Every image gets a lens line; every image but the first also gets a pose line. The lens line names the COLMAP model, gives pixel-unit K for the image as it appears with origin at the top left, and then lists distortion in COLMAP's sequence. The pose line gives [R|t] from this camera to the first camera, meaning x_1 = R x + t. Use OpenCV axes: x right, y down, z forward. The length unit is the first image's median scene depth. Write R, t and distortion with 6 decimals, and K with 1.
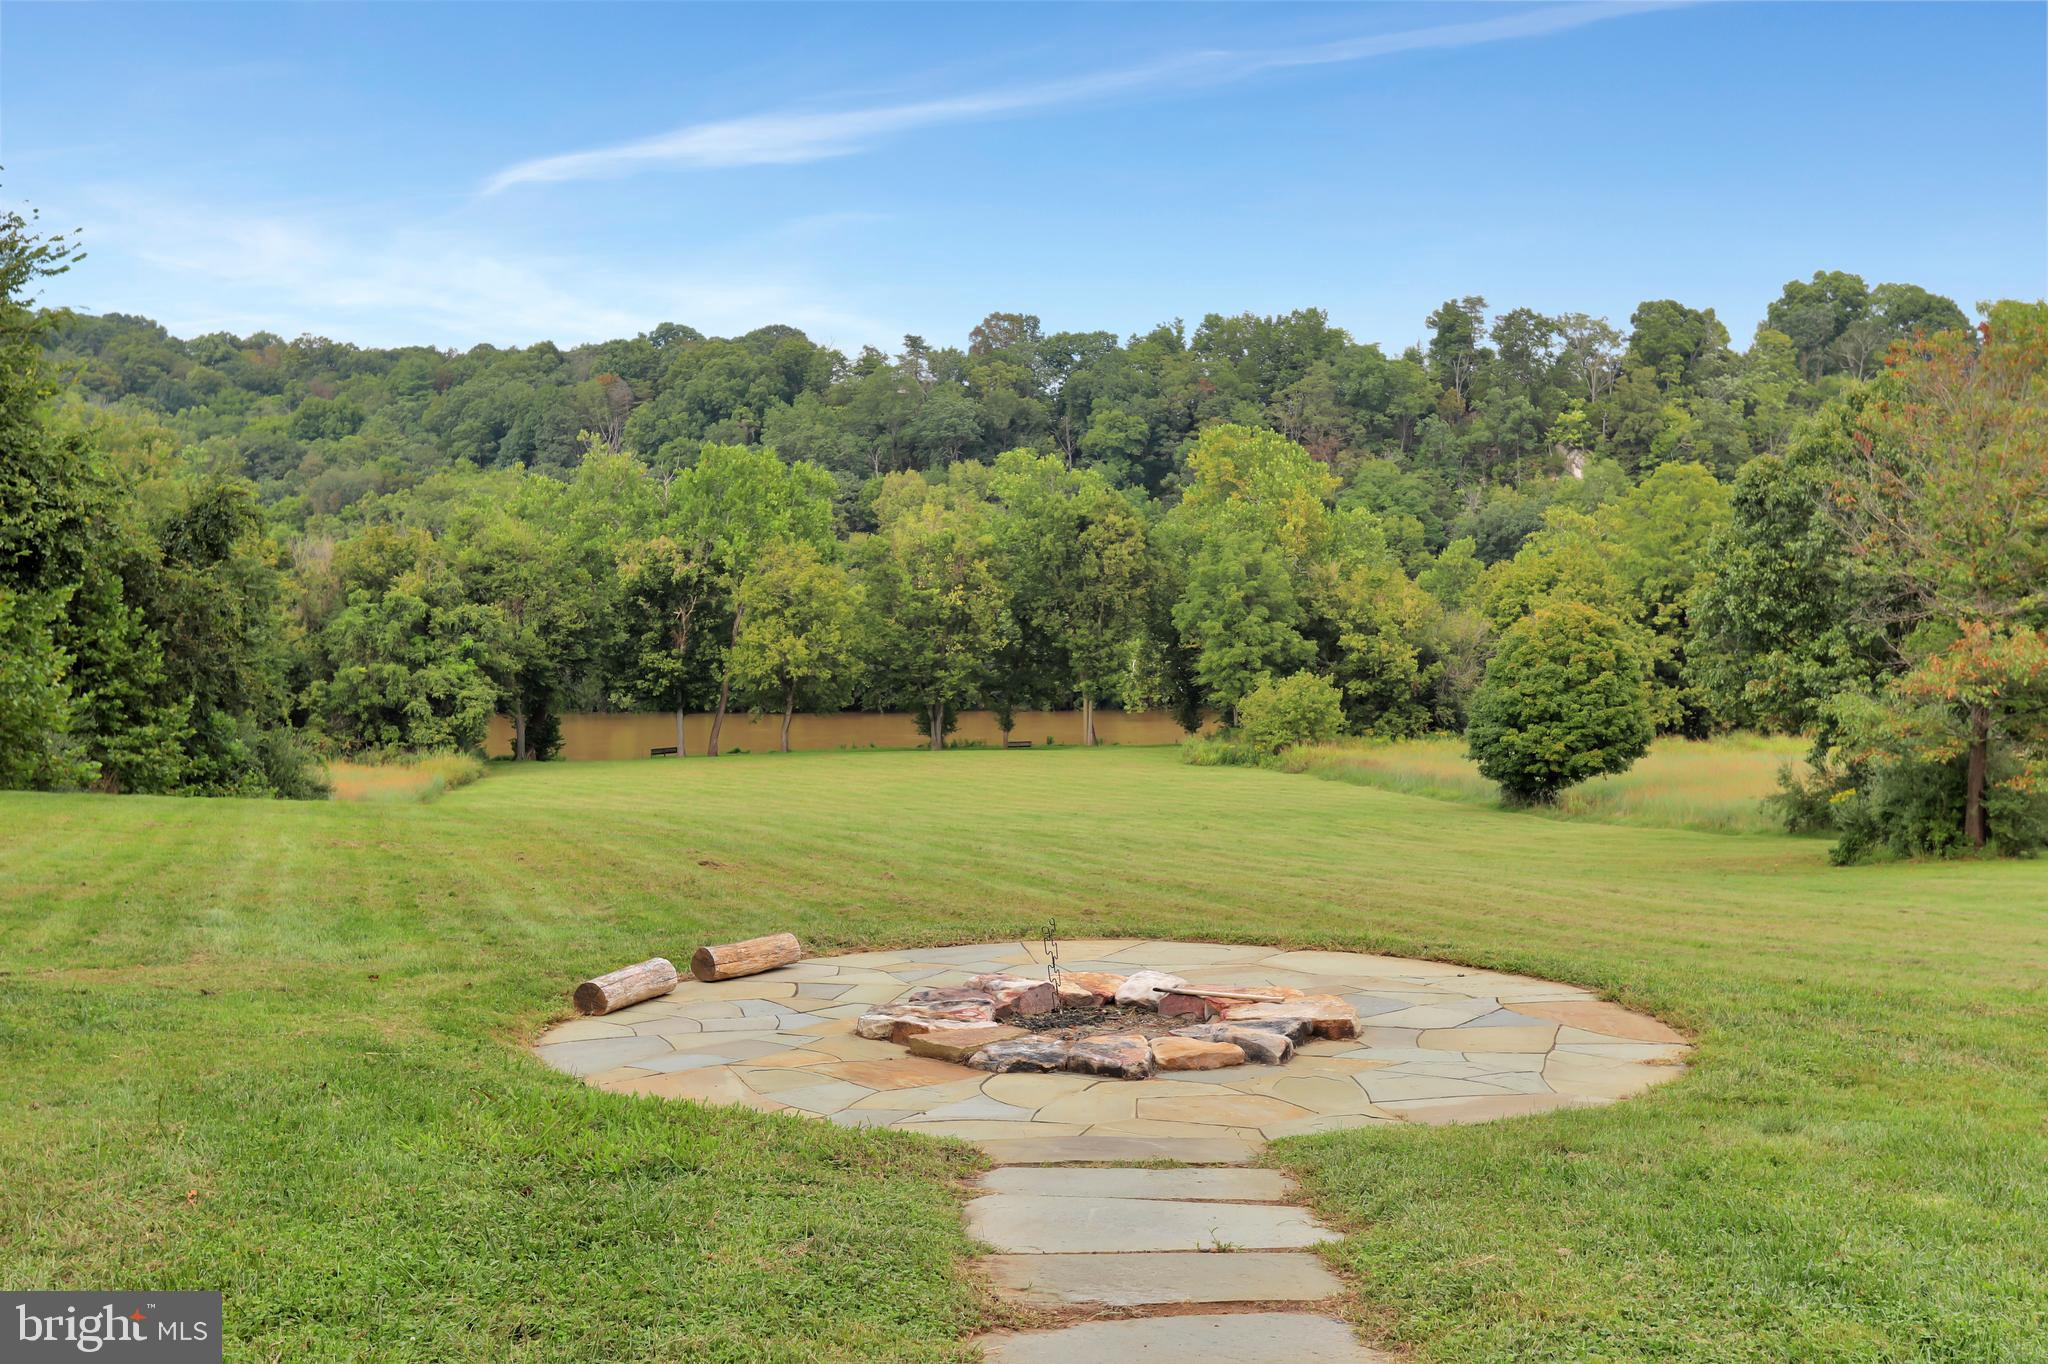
lens RADIAL K [[2236.8, 0, 1037.4], [0, 2236.8, 684.4], [0, 0, 1]] dist [0.063911, 0.000000]
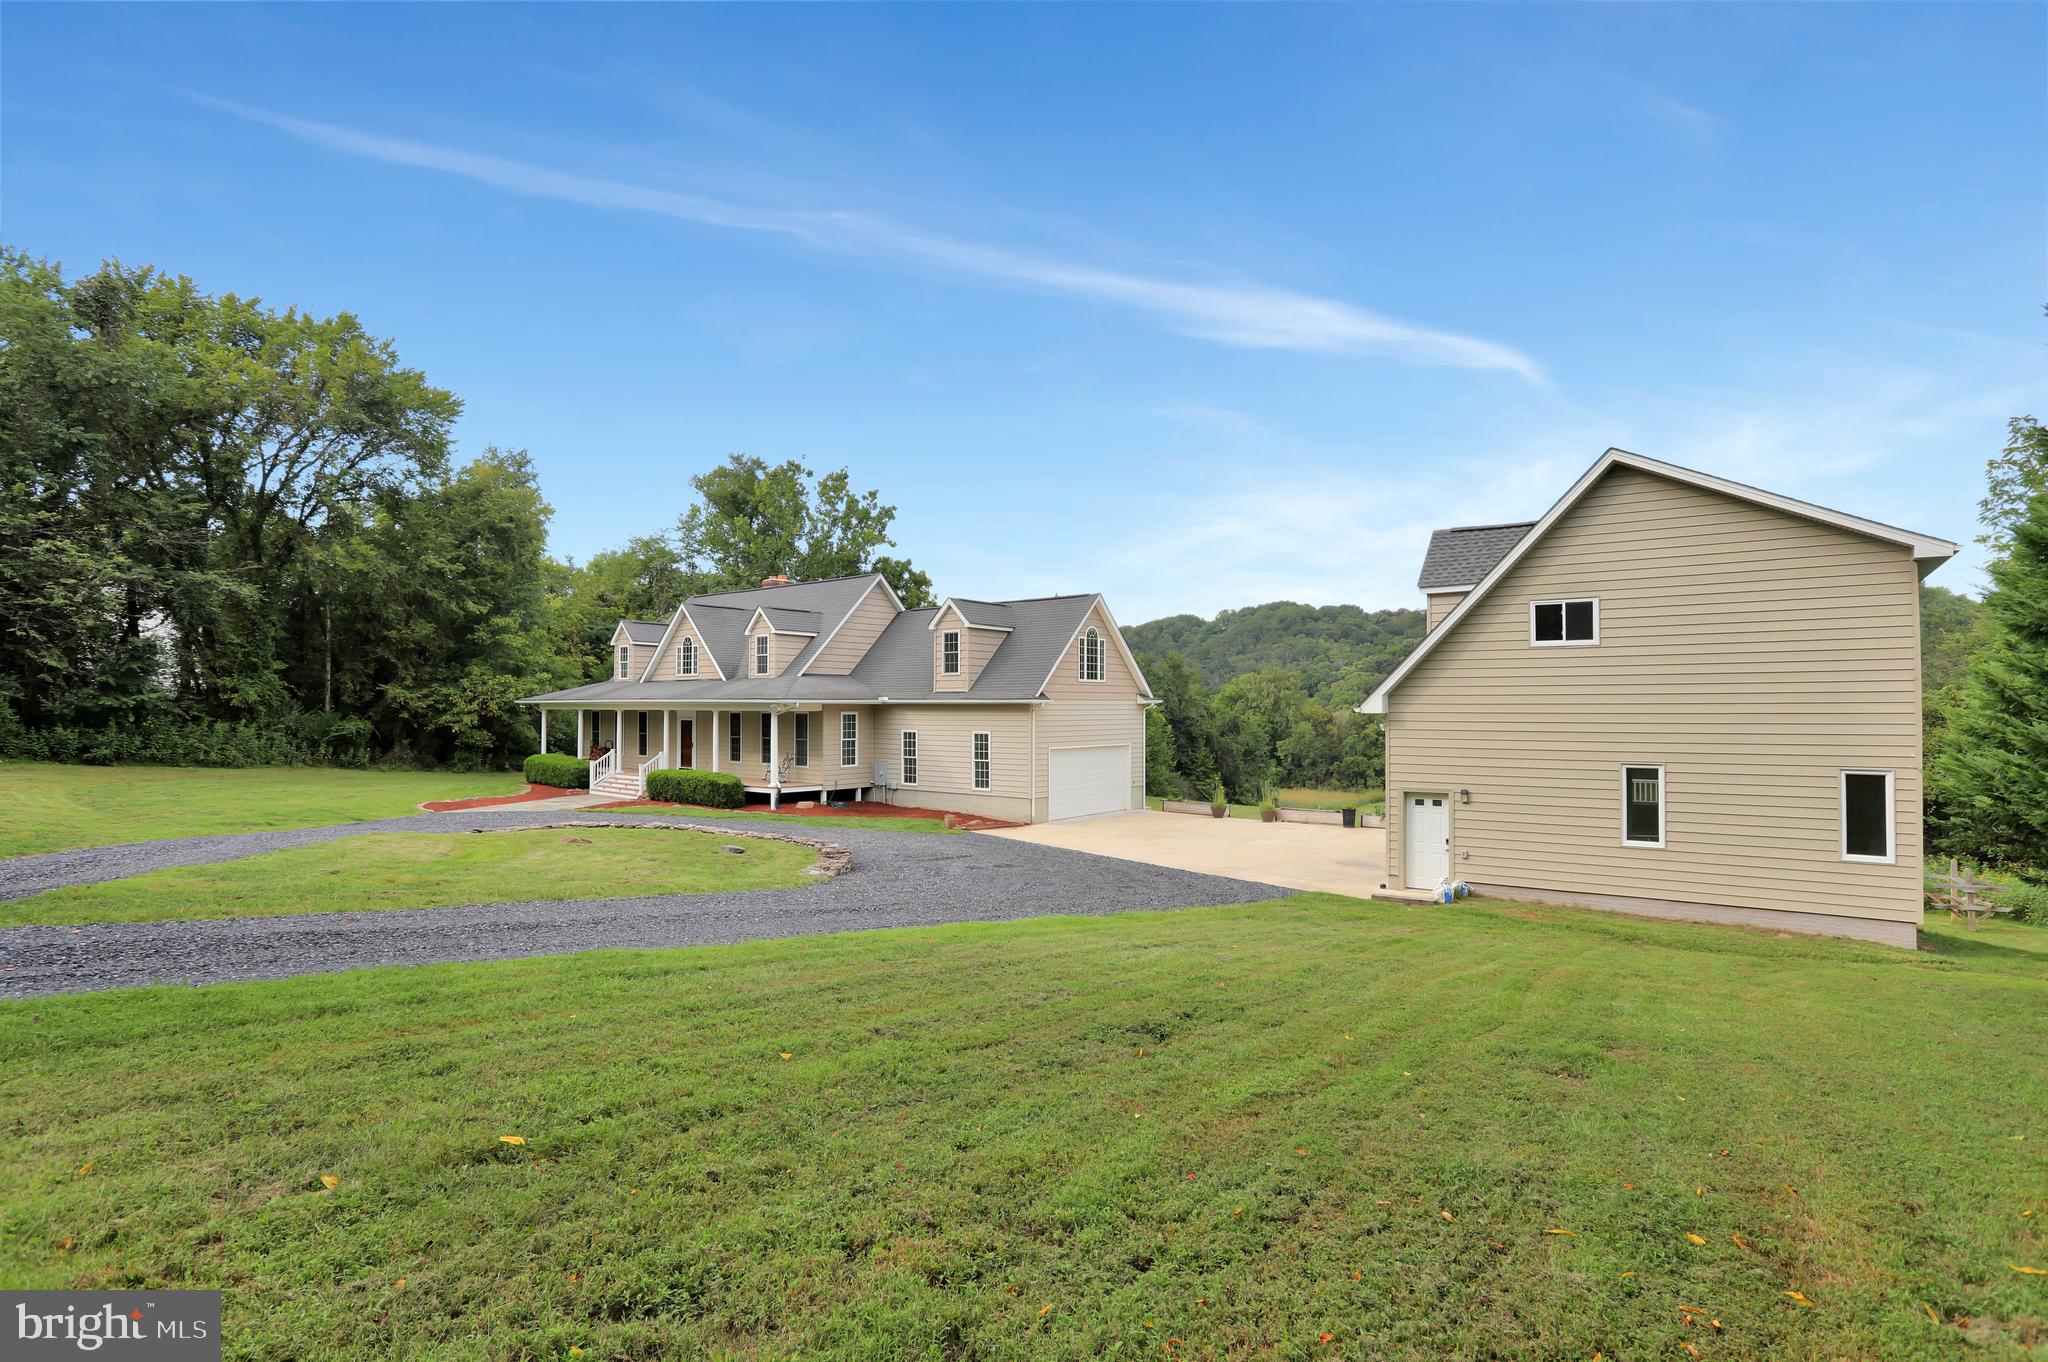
lens RADIAL K [[1007.1, 0, 1016.9], [0, 1007.1, 691.4], [0, 0, 1]] dist [-0.070759, 0.029133]
pose [[0.745720, -0.001552, -0.666257, 0.105323], [-0.037706, 0.998296, -0.044529, -0.008940], [0.665191, 0.058328, 0.744391, -0.103241]]
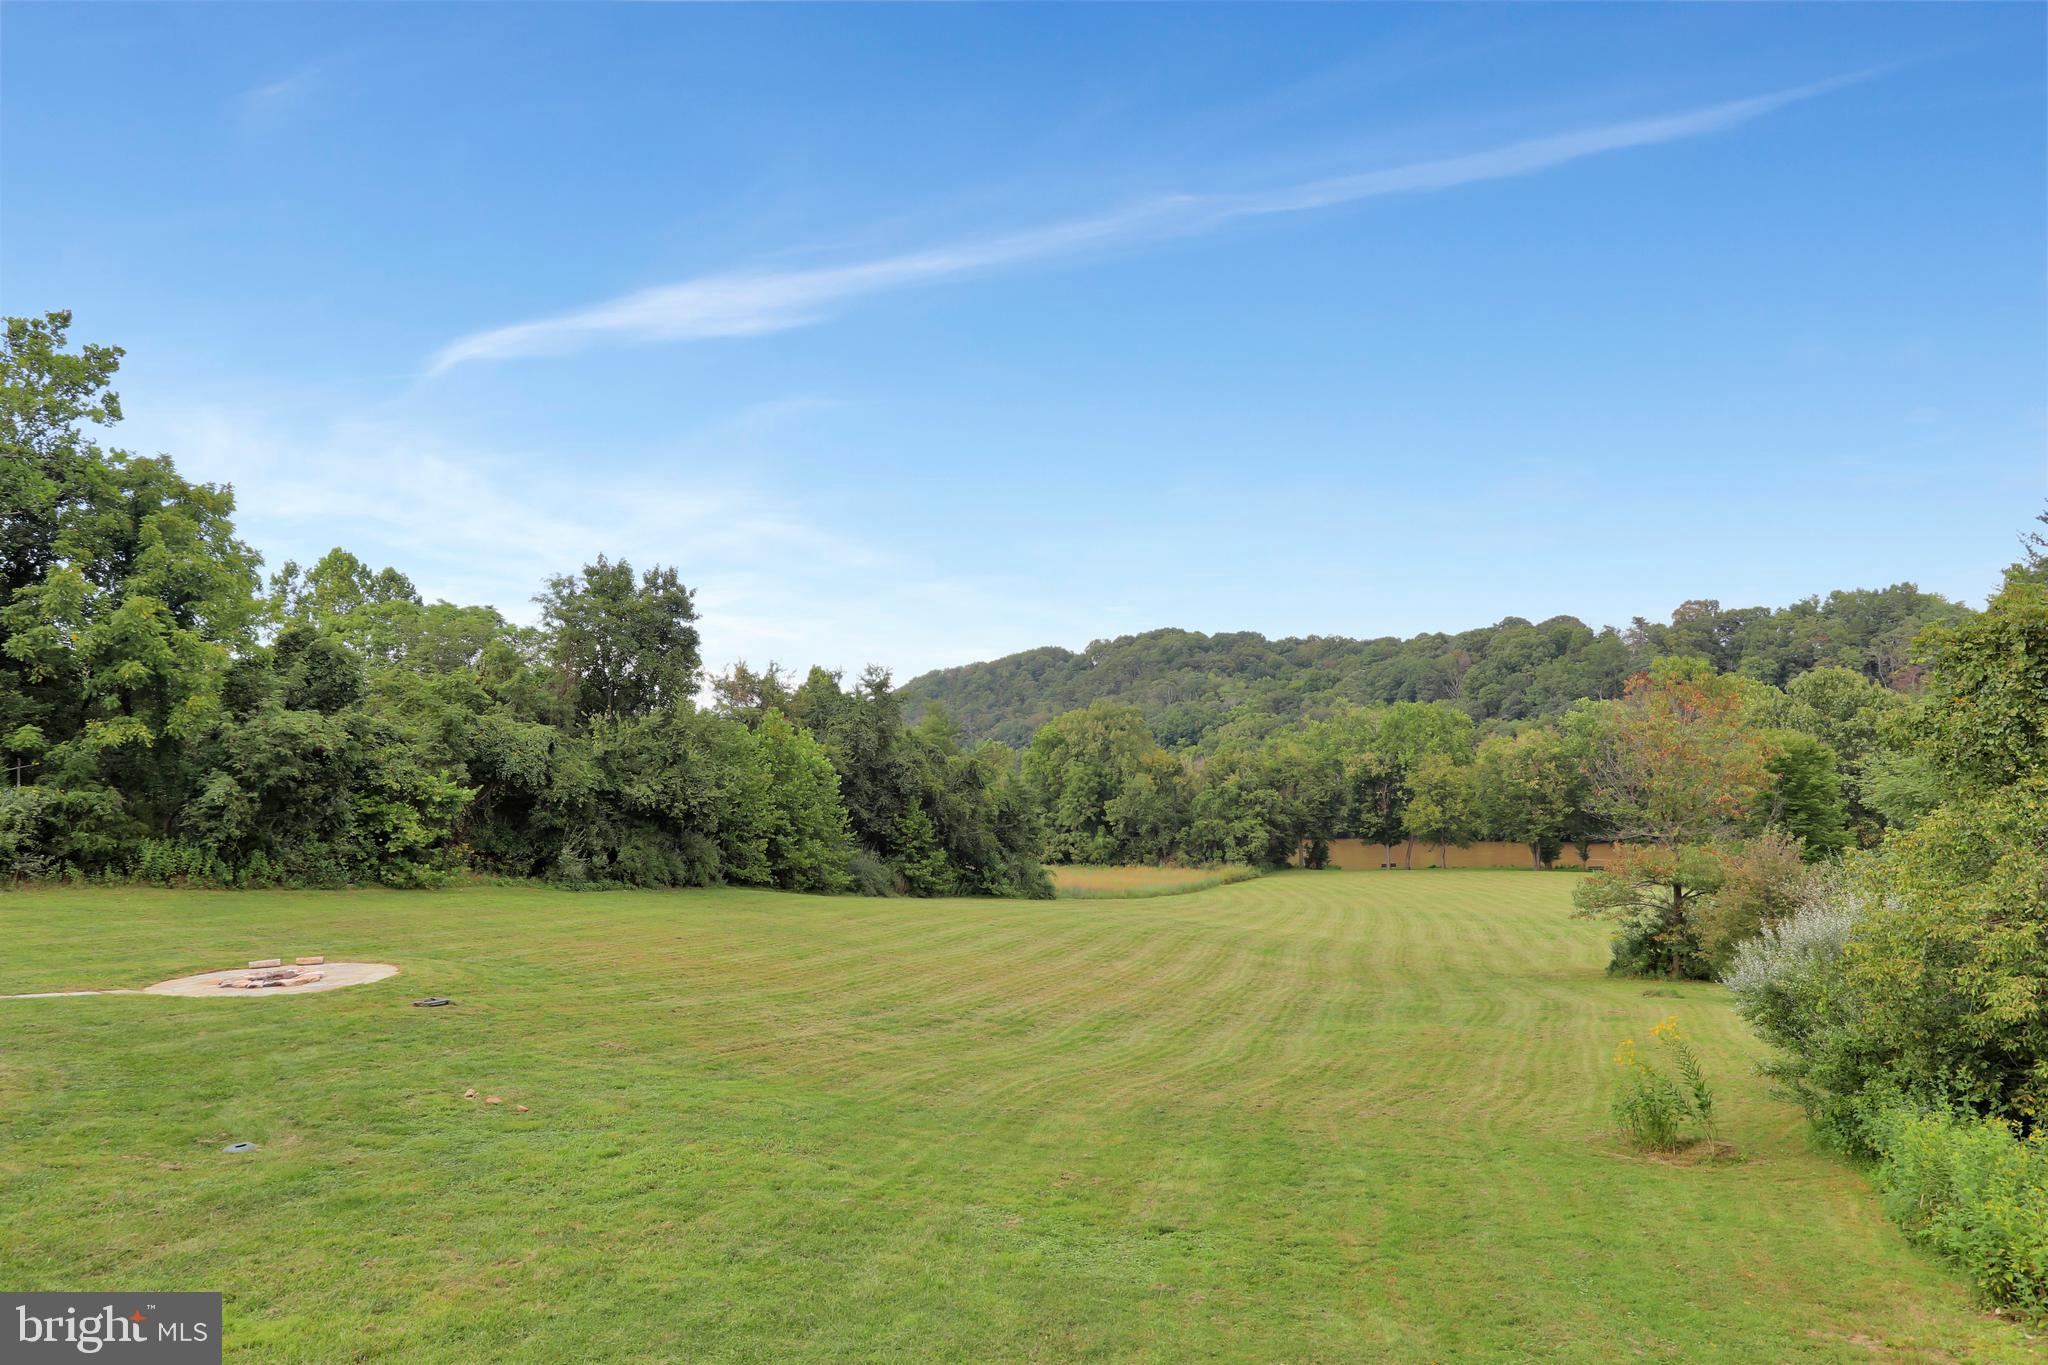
lens RADIAL K [[1231.8, 0, 1024.3], [0, 1231.8, 687.8], [0, 0, 1]] dist [-0.050454, 0.034742]
pose [[0.821975, -0.042968, -0.567900, 0.098142], [-0.014574, 0.995236, -0.096395, -0.008542], [0.569337, 0.087511, 0.817434, -0.010001]]
